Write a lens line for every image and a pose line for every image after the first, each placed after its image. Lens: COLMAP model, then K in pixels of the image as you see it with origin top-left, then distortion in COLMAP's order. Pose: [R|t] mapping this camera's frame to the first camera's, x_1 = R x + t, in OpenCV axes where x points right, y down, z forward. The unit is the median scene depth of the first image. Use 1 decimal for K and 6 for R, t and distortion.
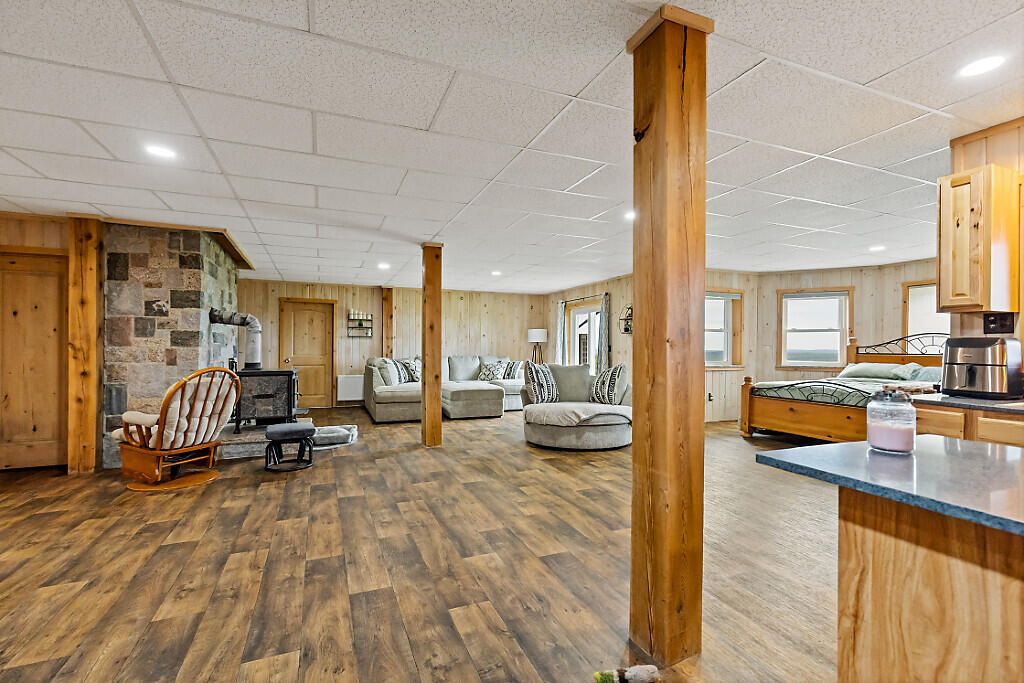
lens RADIAL K [[464.4, 0, 509.0], [0, 464.4, 343.1], [0, 0, 1]] dist [0.002940, -0.001153]
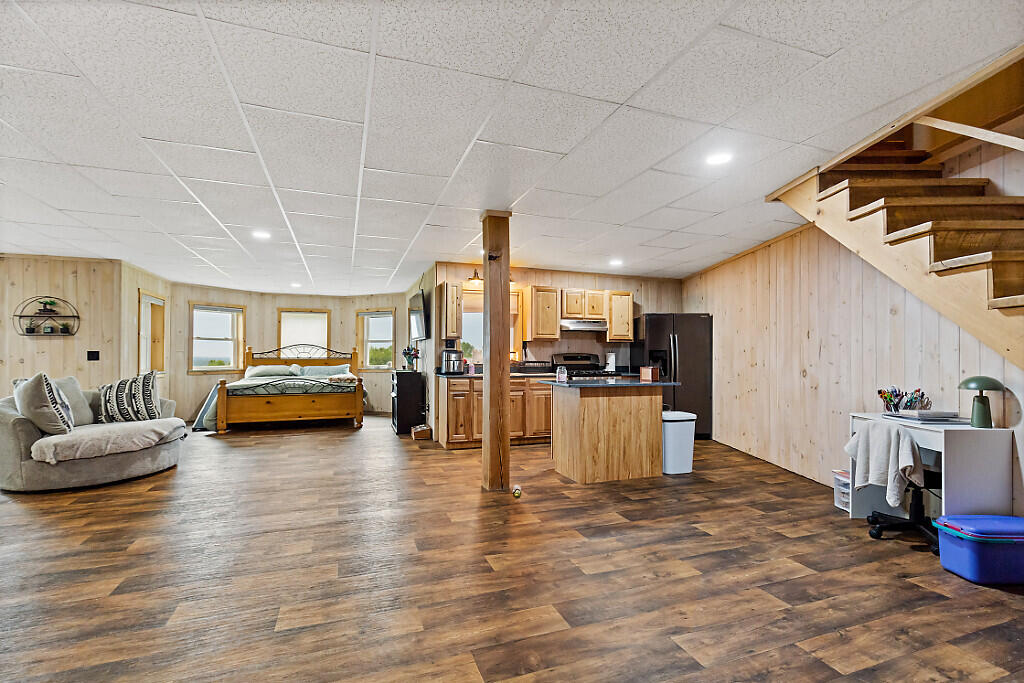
lens RADIAL K [[464.4, 0, 515.0], [0, 464.4, 348.3], [0, 0, 1]] dist [0.002940, -0.001153]
pose [[0.021716, 0.009948, 0.999715, -1.490677], [-0.009531, 0.999907, -0.009743, -0.000440], [-0.999719, -0.009317, 0.021808, 0.671930]]
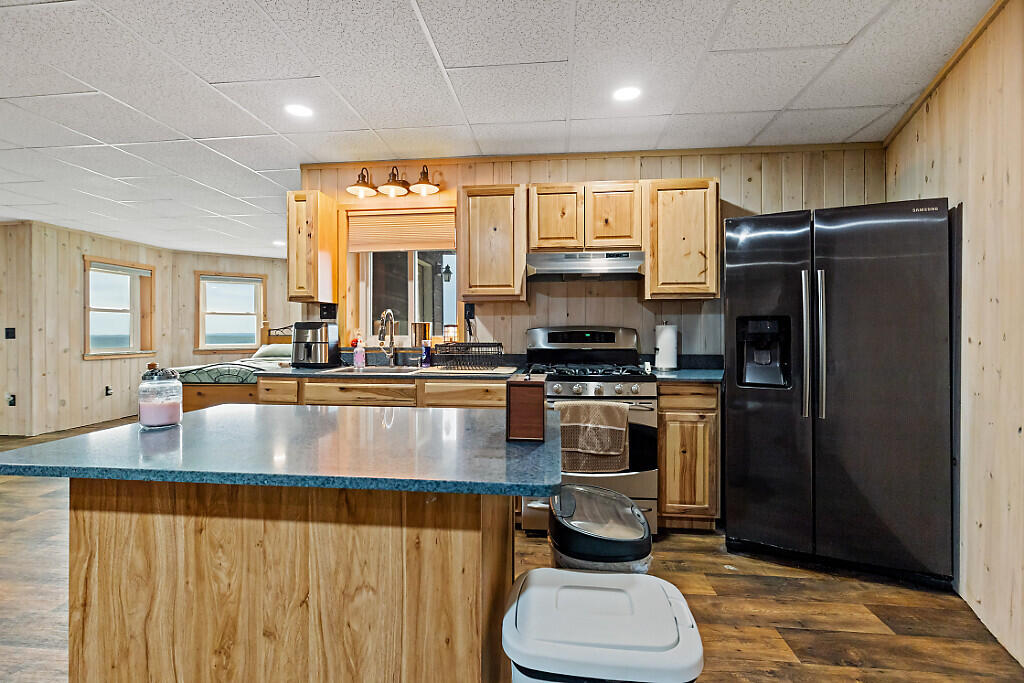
lens RADIAL K [[464.4, 0, 513.9], [0, 464.4, 328.6], [0, 0, 1]] dist [0.002940, -0.001153]
pose [[0.463811, -0.002640, 0.885930, 0.114359], [-0.002010, 0.999990, 0.004032, 0.000811], [-0.885932, -0.003651, 0.463801, -0.095224]]
